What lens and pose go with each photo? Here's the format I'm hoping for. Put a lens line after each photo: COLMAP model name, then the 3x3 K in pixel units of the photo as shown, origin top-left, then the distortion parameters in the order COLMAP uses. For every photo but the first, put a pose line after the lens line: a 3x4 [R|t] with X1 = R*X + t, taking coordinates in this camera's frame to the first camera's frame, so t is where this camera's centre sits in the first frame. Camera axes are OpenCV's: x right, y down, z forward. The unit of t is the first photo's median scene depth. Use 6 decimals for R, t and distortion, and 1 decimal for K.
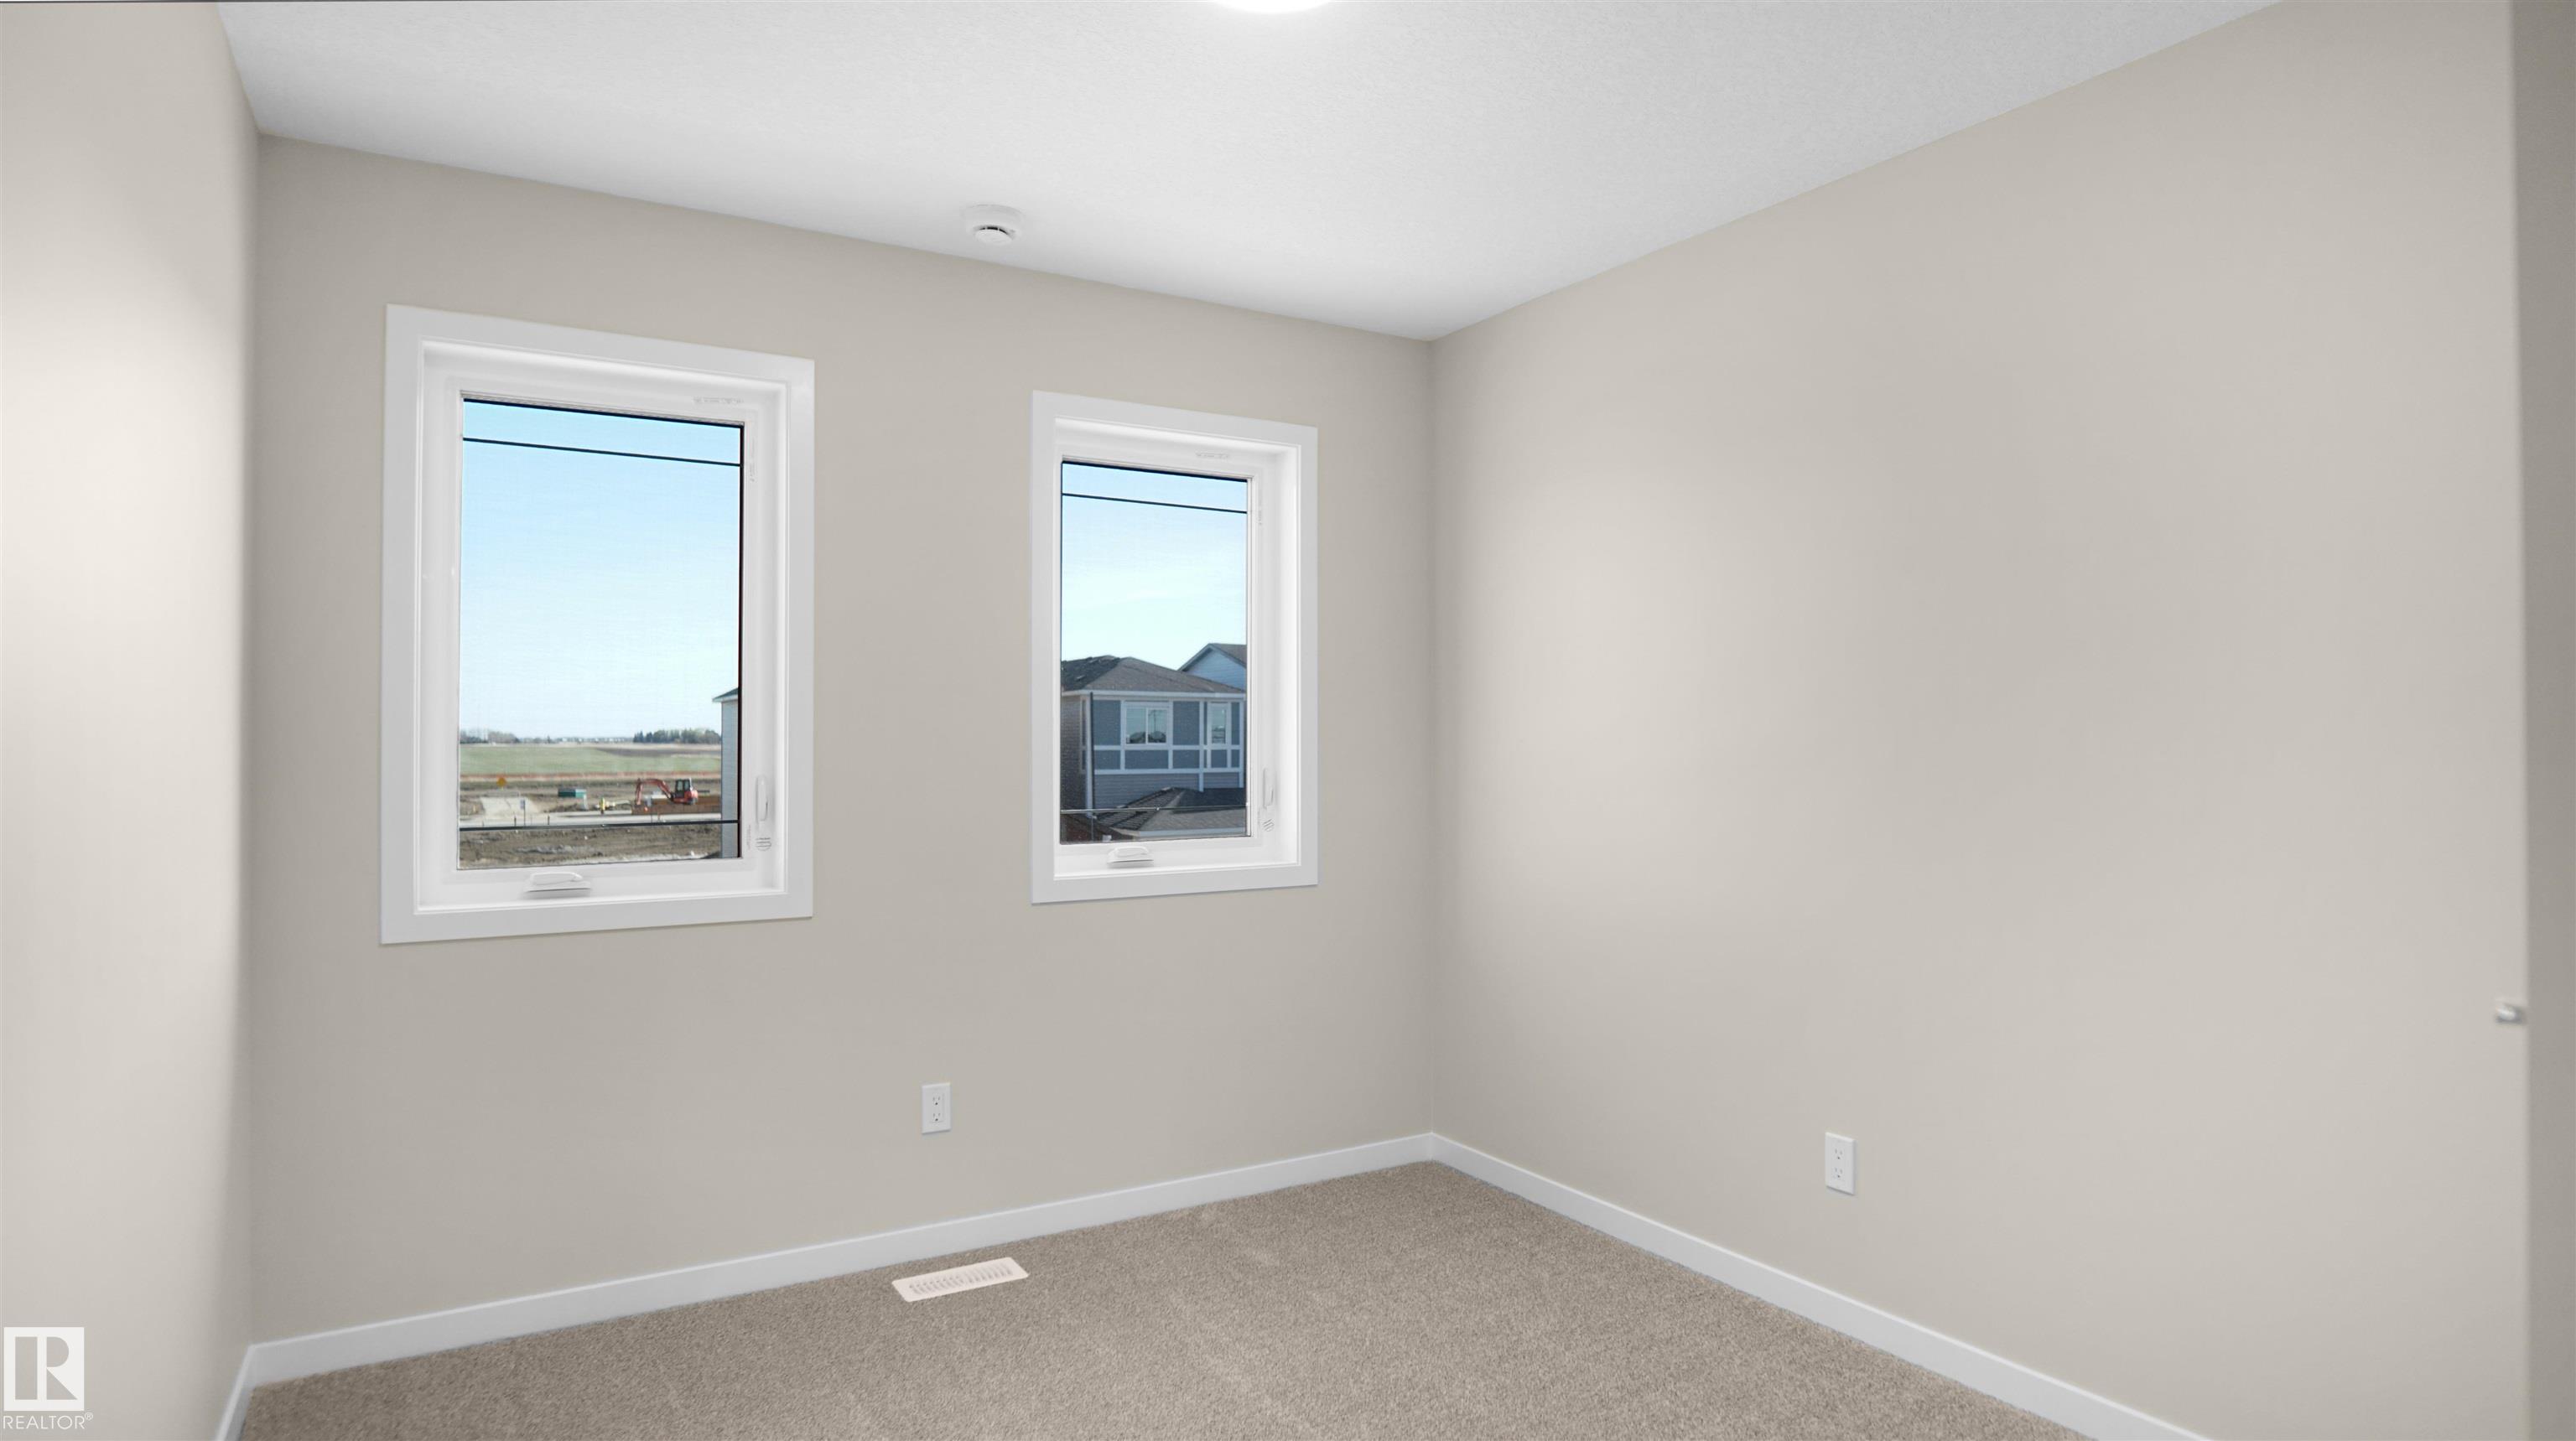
lens RADIAL K [[1386.2, 0, 1277.8], [0, 1386.2, 709.8], [0, 0, 1]] dist [-0.002147, 0.002783]
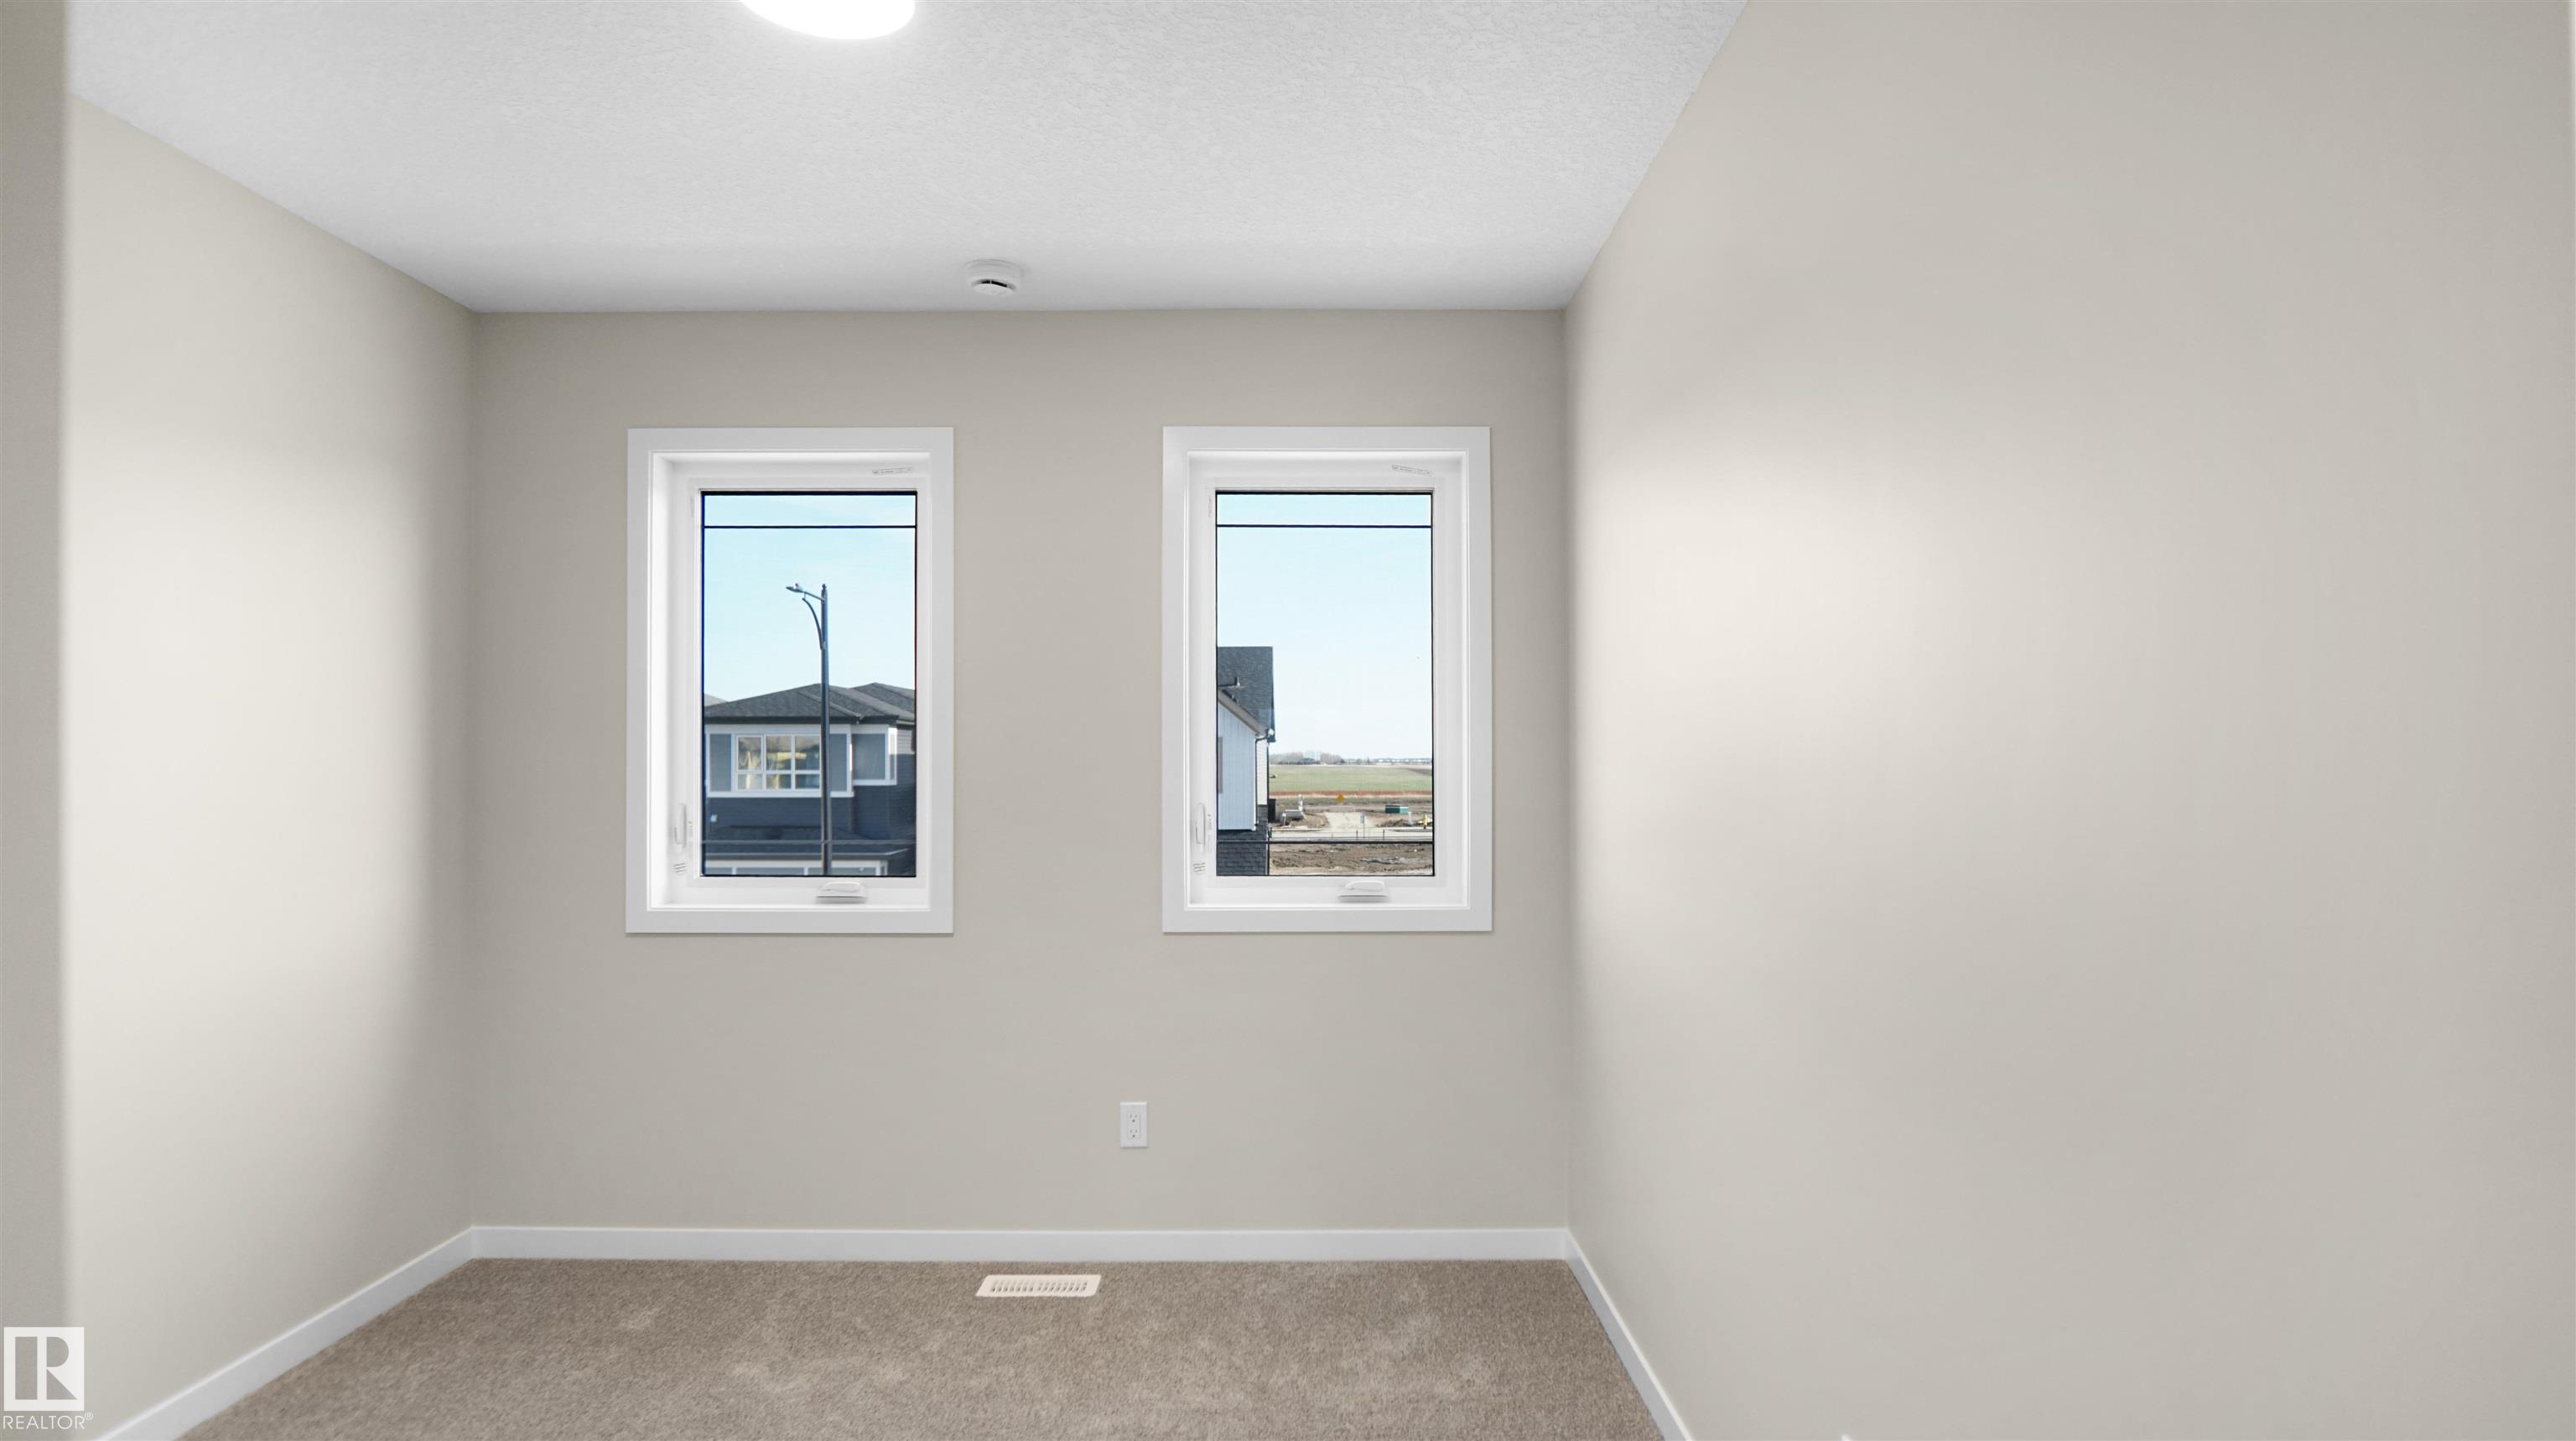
lens RADIAL K [[1386.6, 0, 1287.2], [0, 1386.6, 745.7], [0, 0, 1]] dist [-0.002147, 0.002783]
pose [[0.864055, -0.005124, -0.503371, 0.415949], [0.009915, 0.999927, 0.006841, -0.003933], [0.503299, -0.010902, 0.864043, 0.170757]]
